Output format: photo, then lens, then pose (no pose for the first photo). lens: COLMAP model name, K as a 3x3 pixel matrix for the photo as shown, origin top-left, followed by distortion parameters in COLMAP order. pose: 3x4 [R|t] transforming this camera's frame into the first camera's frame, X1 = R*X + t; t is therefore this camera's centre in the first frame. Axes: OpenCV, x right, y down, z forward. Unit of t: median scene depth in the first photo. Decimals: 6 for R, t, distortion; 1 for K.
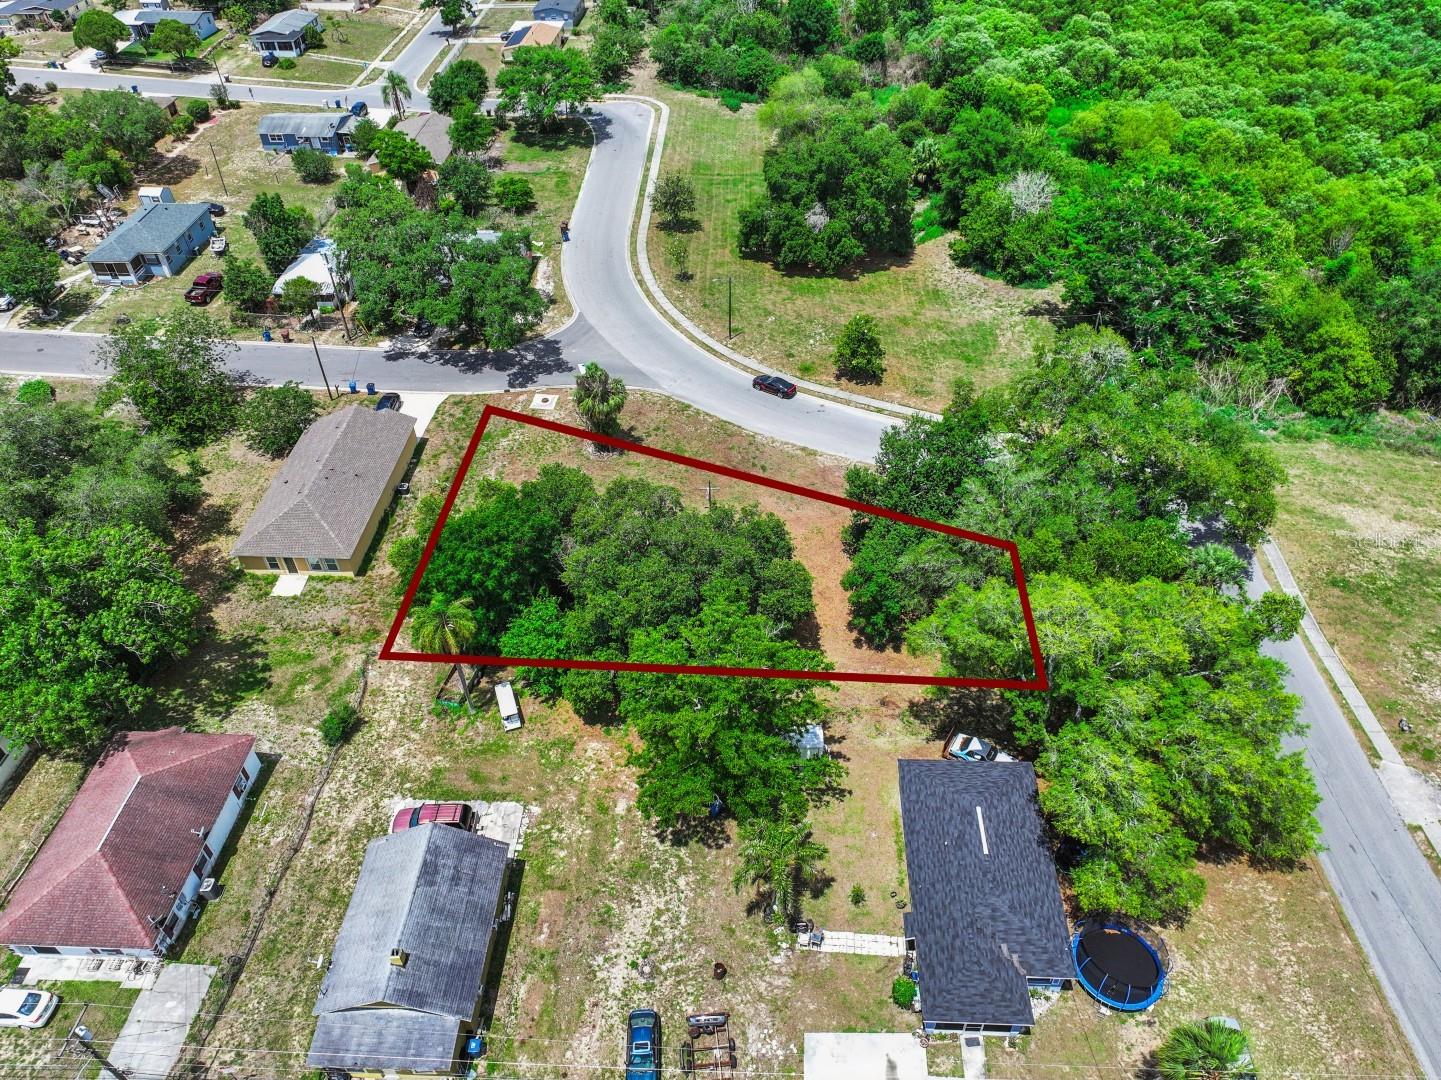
lens RADIAL K [[1004.7, 0, 720.5], [0, 1004.7, 540.0], [0, 0, 1]] dist [0.004921, 0.002207]
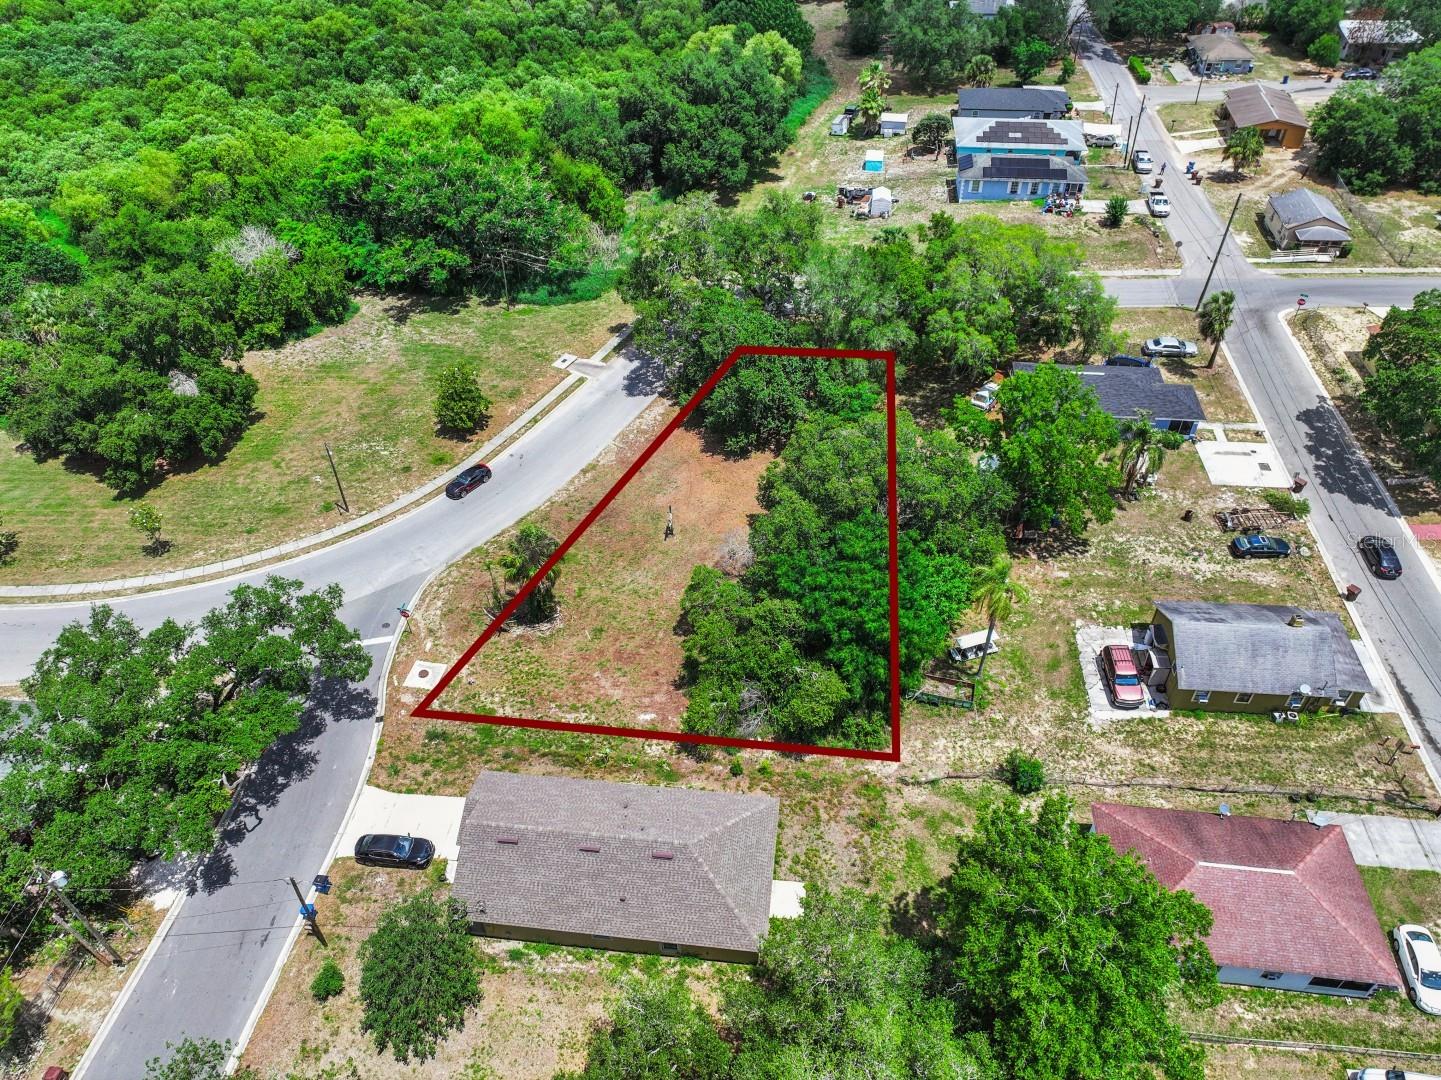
lens RADIAL K [[1004.7, 0, 720.5], [0, 1004.7, 540.0], [0, 0, 1]] dist [0.004921, 0.002207]
pose [[0.064178, -0.657478, 0.750736, -0.965657], [0.678499, 0.580403, 0.450302, -0.564547], [-0.731793, 0.480474, 0.483347, 0.648164]]
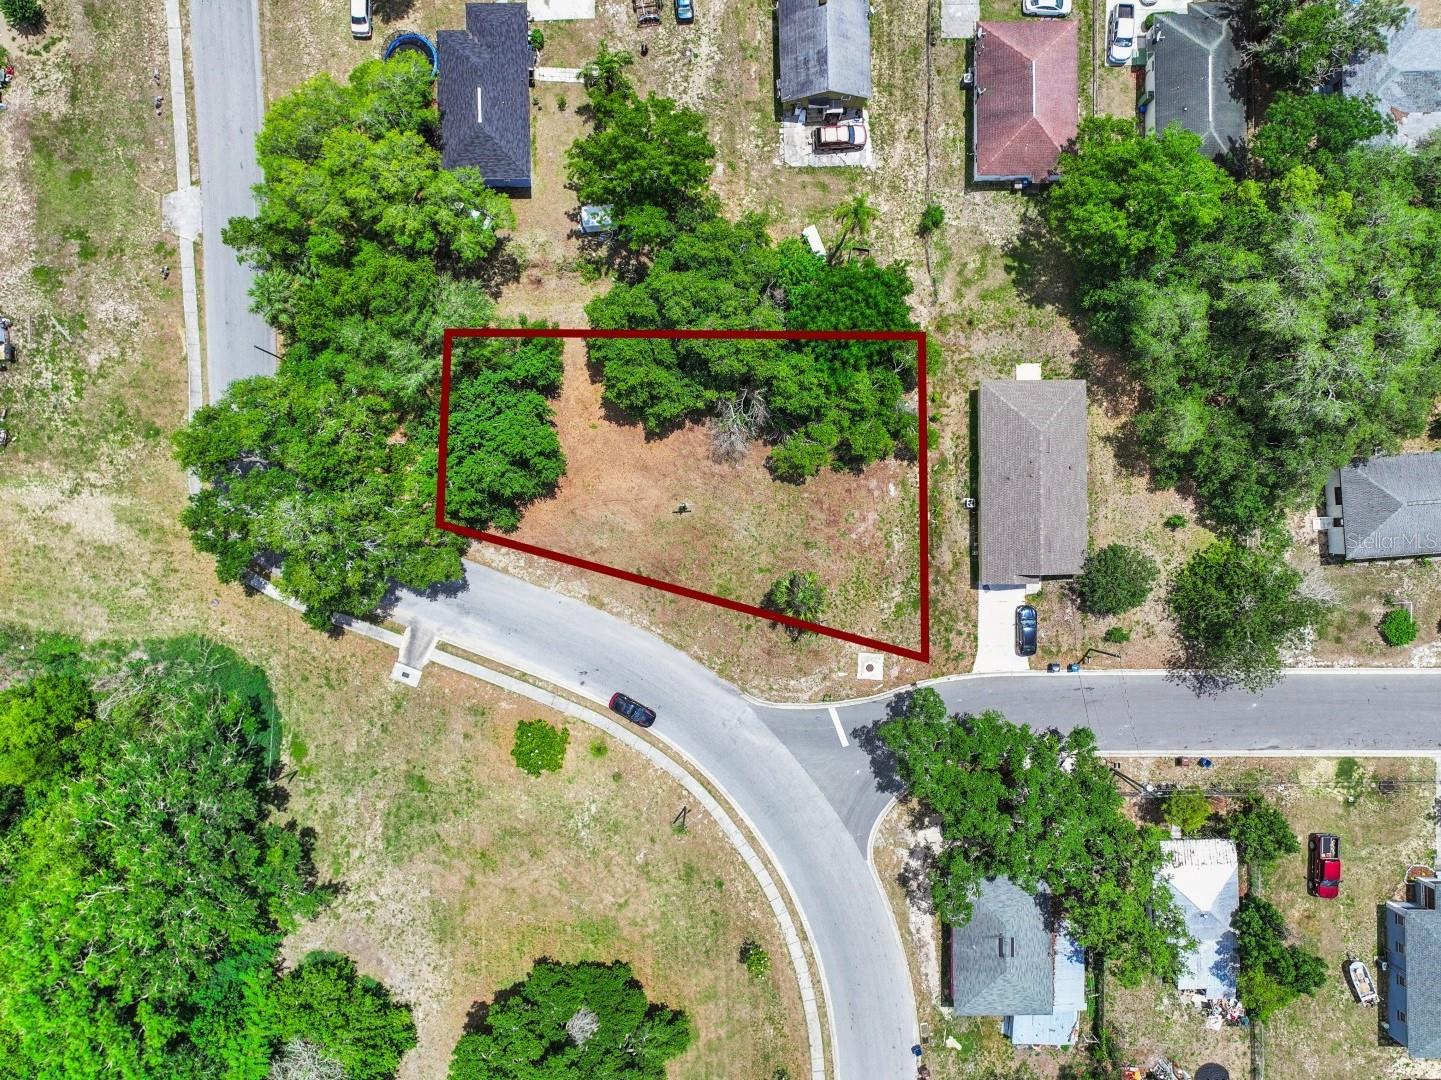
lens RADIAL K [[1004.7, 0, 720.5], [0, 1004.7, 540.0], [0, 0, 1]] dist [0.004921, 0.002207]
pose [[-0.997775, 0.066620, 0.002451, -0.062990], [-0.043357, -0.676400, 0.735257, -1.123955], [0.050641, 0.733515, 0.677784, 0.372777]]
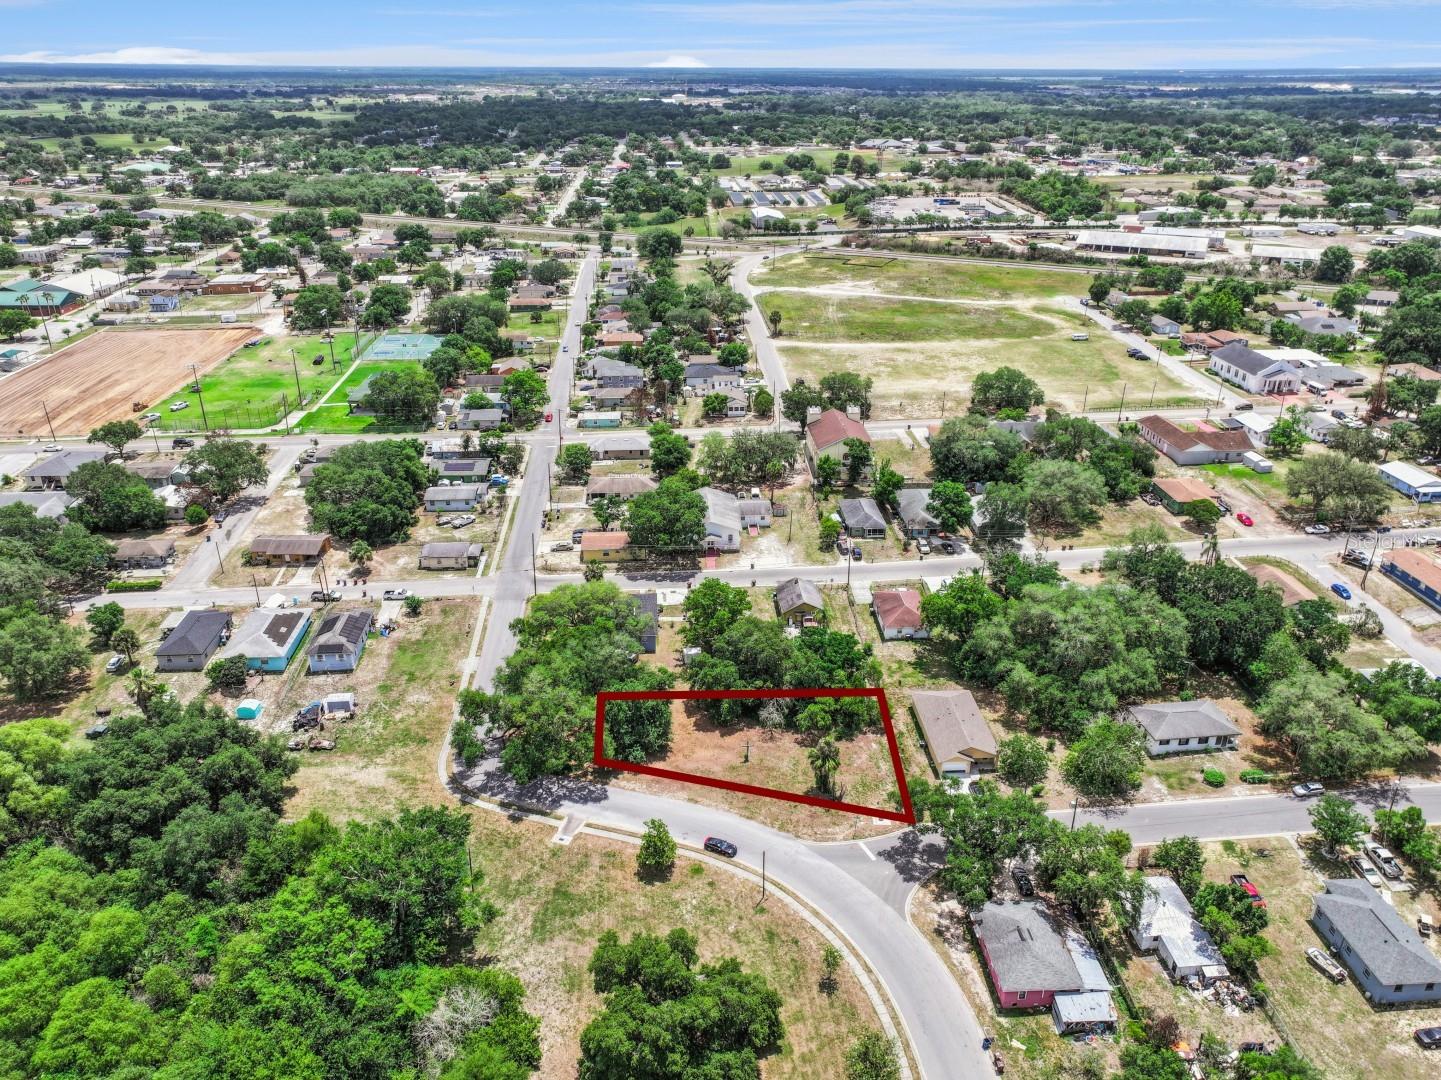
lens RADIAL K [[1061.3, 0, 720.5], [0, 1061.3, 540.0], [0, 0, 1]] dist [0.000486, -0.001495]
pose [[-0.993359, 0.060626, -0.097791, 0.253309], [-0.065728, 0.398589, 0.914771, -2.435795], [0.094437, 0.915124, -0.391957, 1.785053]]
